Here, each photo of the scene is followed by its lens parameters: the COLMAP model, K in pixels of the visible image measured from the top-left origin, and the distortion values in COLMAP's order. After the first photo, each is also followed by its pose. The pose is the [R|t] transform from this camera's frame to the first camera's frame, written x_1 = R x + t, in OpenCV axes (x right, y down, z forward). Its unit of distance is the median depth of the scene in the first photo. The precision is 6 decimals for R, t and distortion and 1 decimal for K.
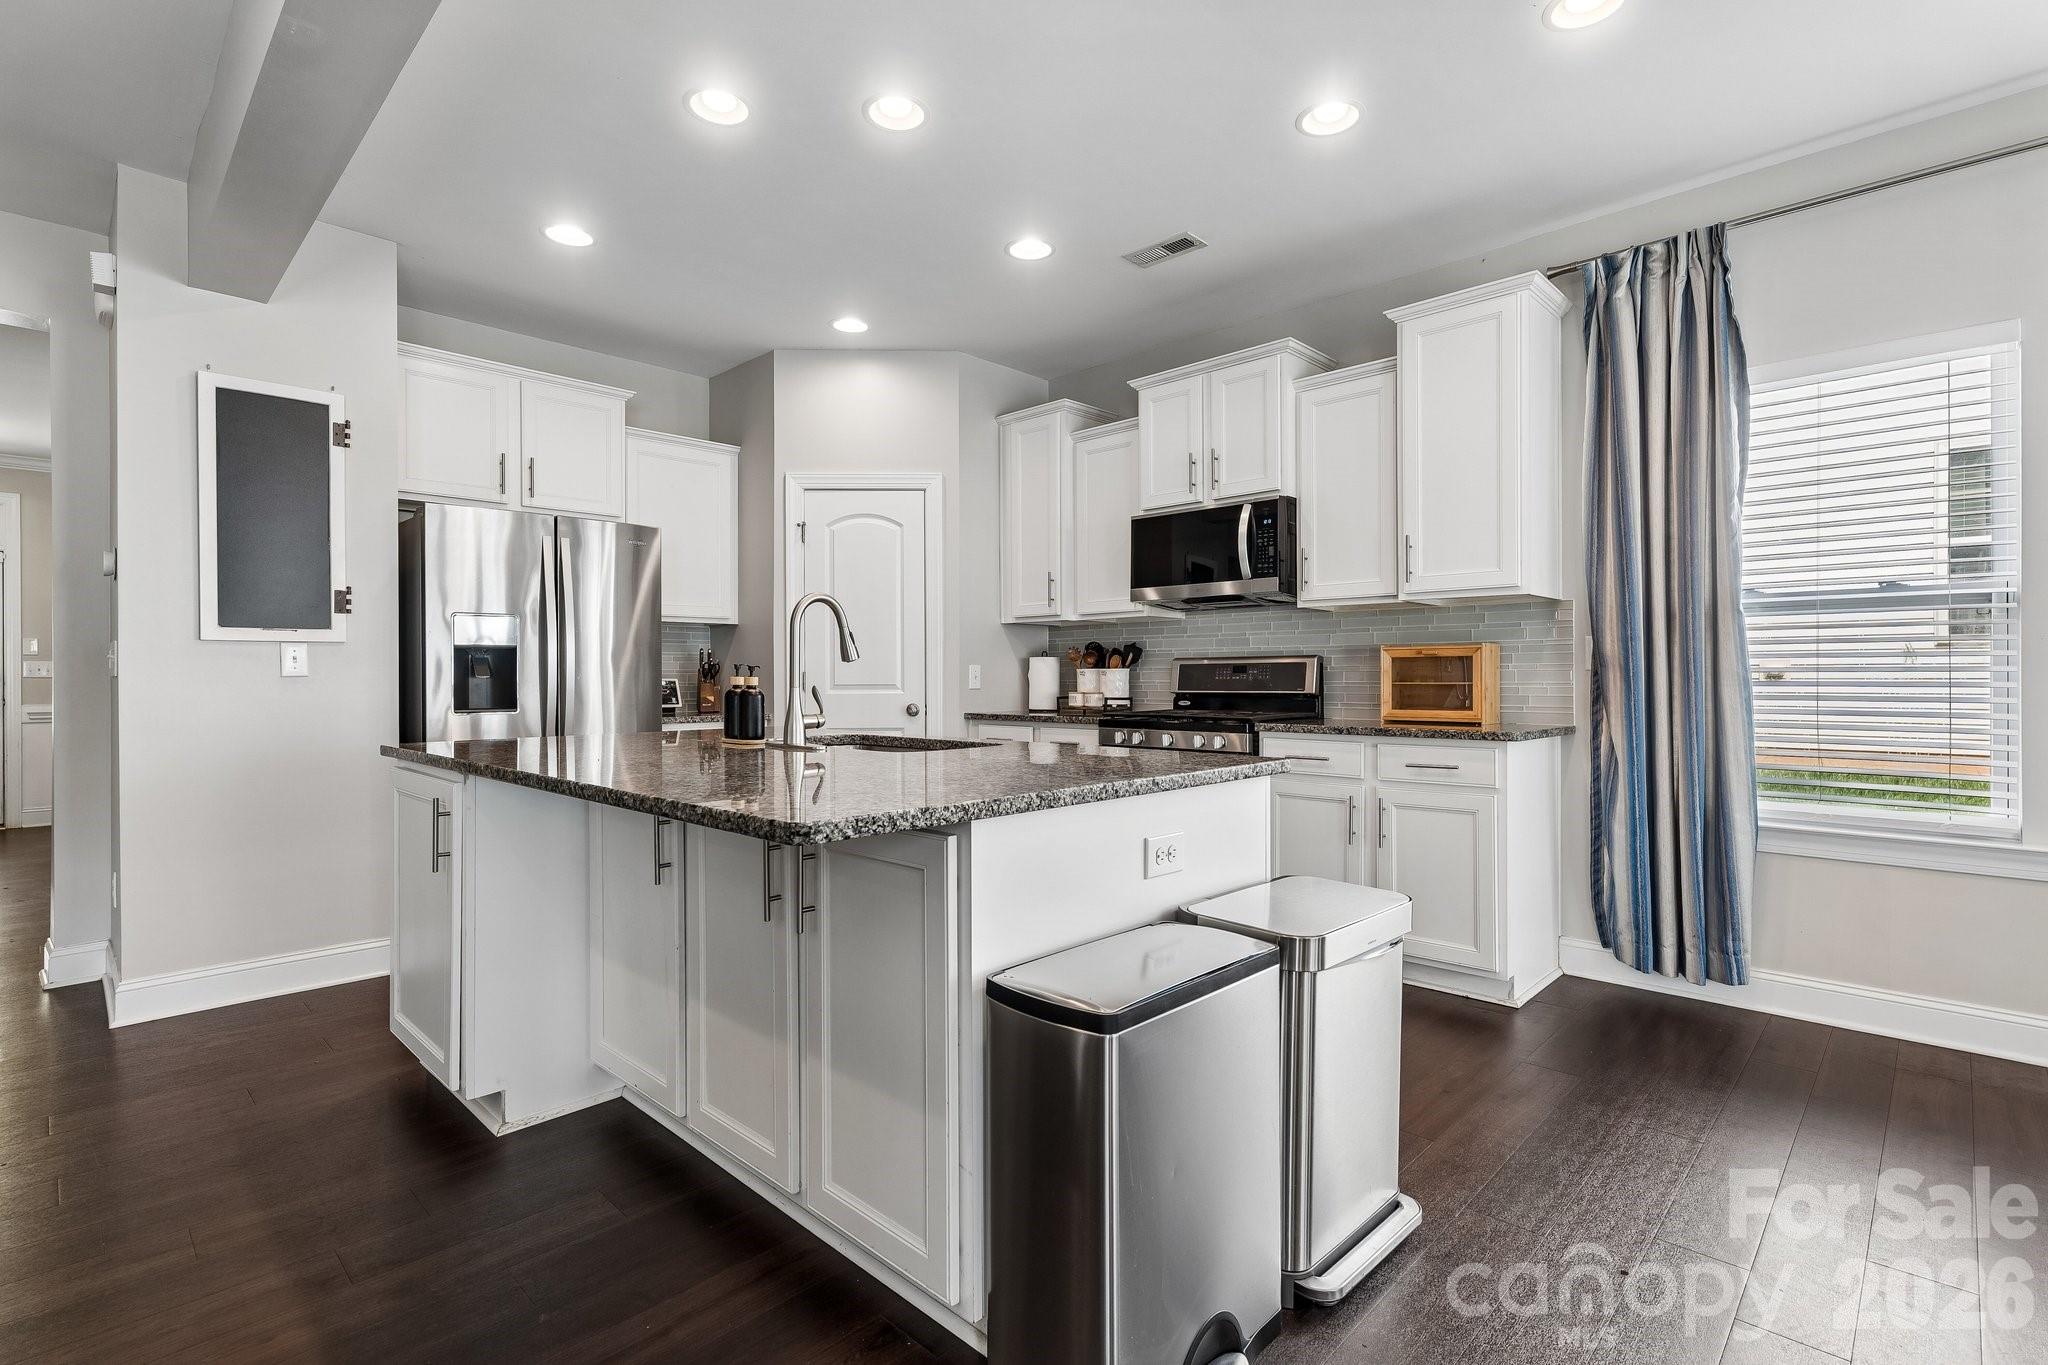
lens RADIAL K [[954.4, 0, 1024.0], [0, 954.4, 682.5], [0, 0, 1]] dist [0.000367, 0.000060]
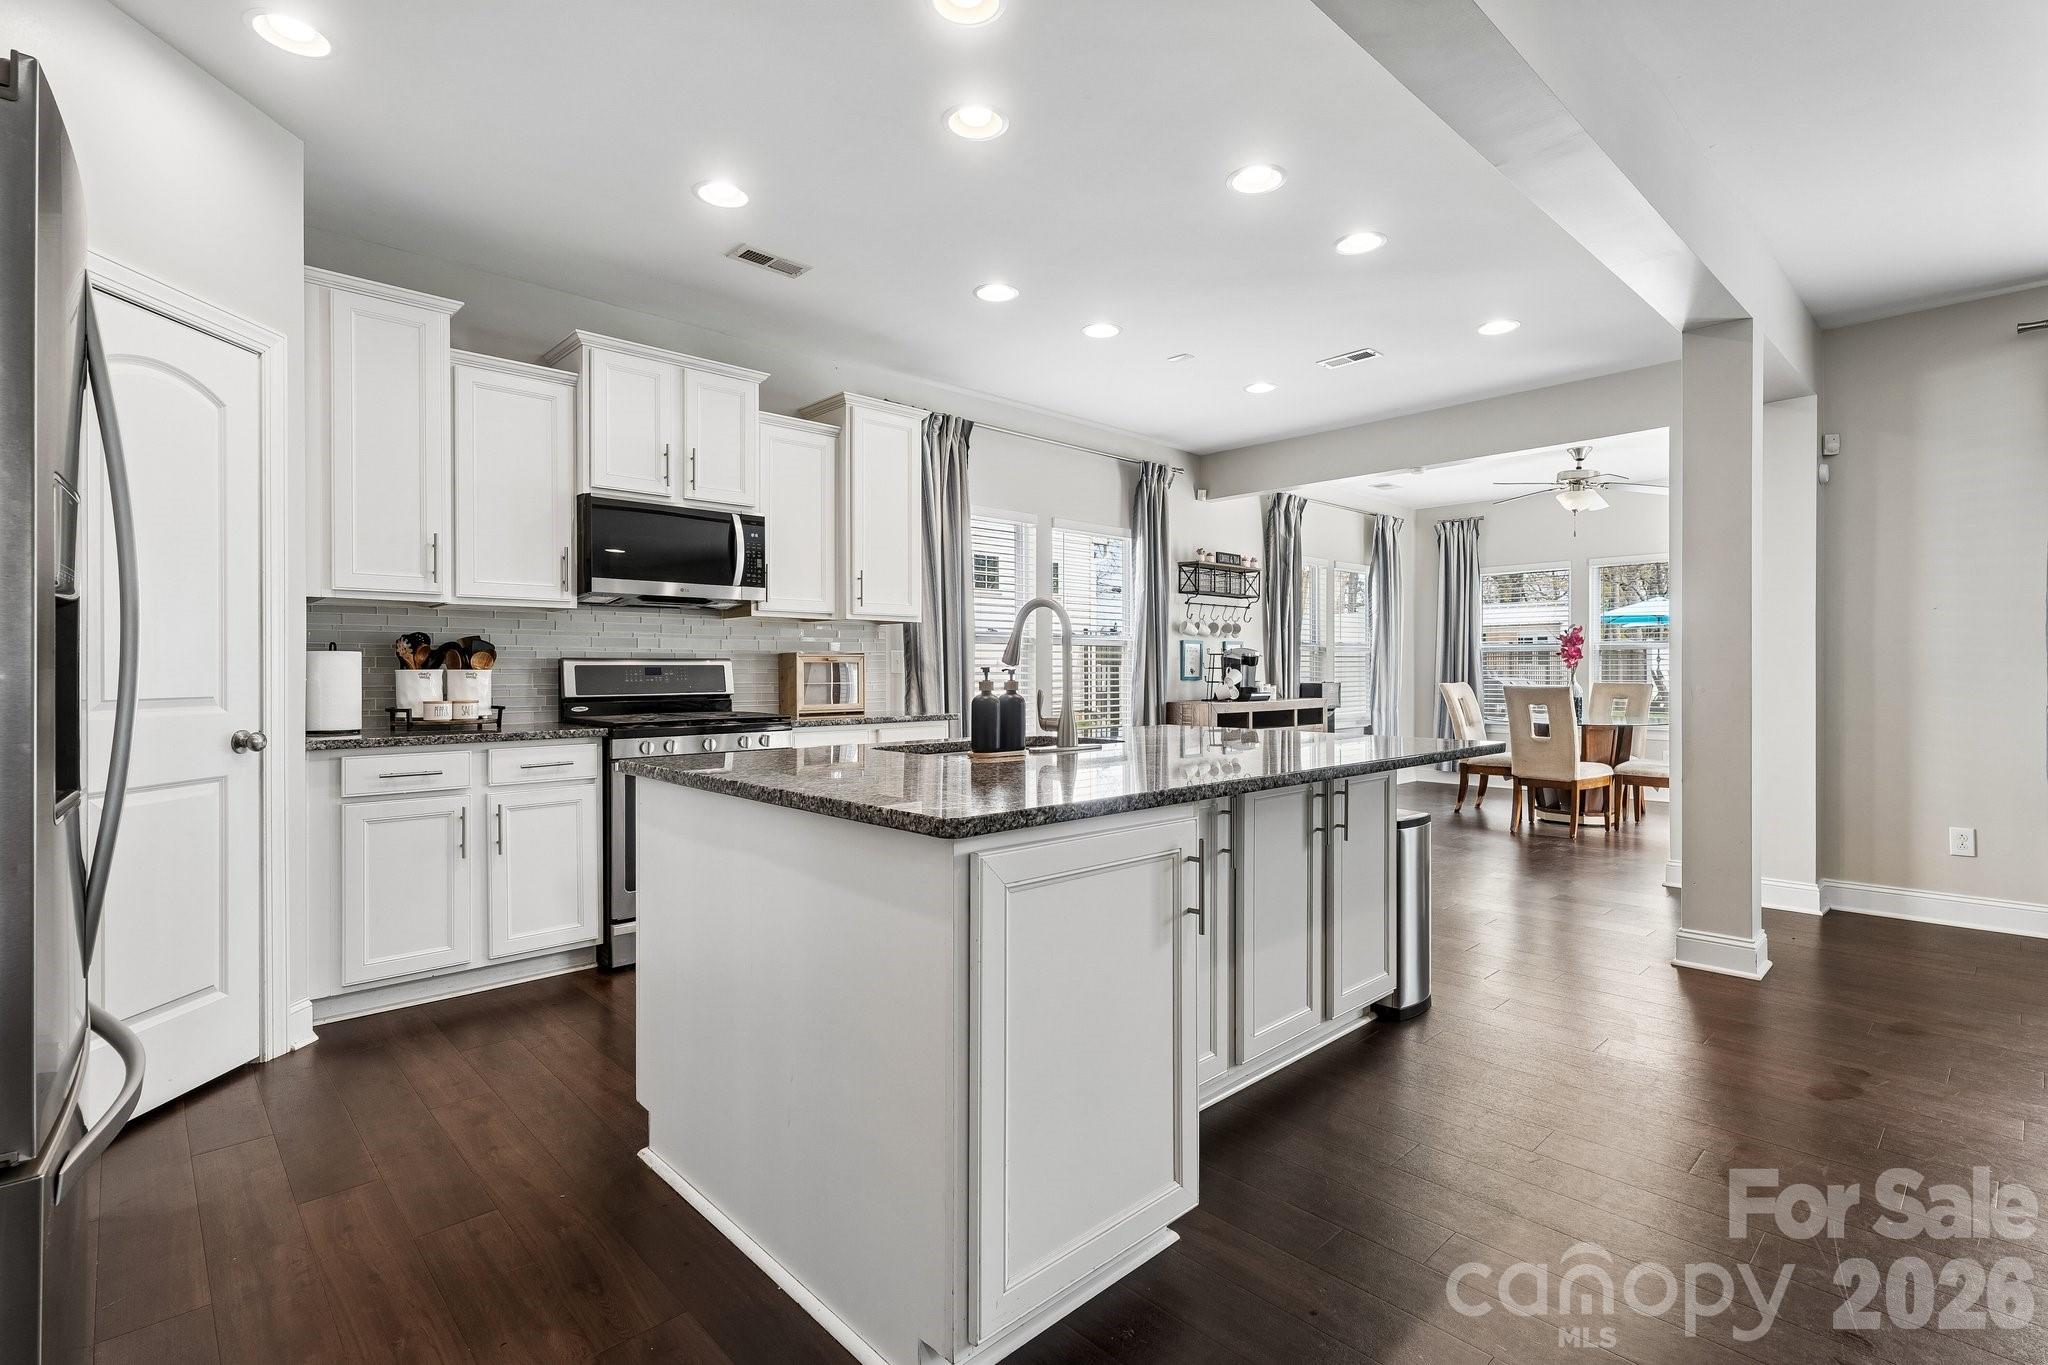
lens RADIAL K [[954.4, 0, 1024.0], [0, 954.4, 682.5], [0, 0, 1]] dist [0.000367, 0.000060]
pose [[0.044421, -0.010546, 0.998957, -0.724846], [0.006045, 0.999929, 0.010288, -0.010354], [-0.998995, 0.005581, 0.044481, 0.577728]]
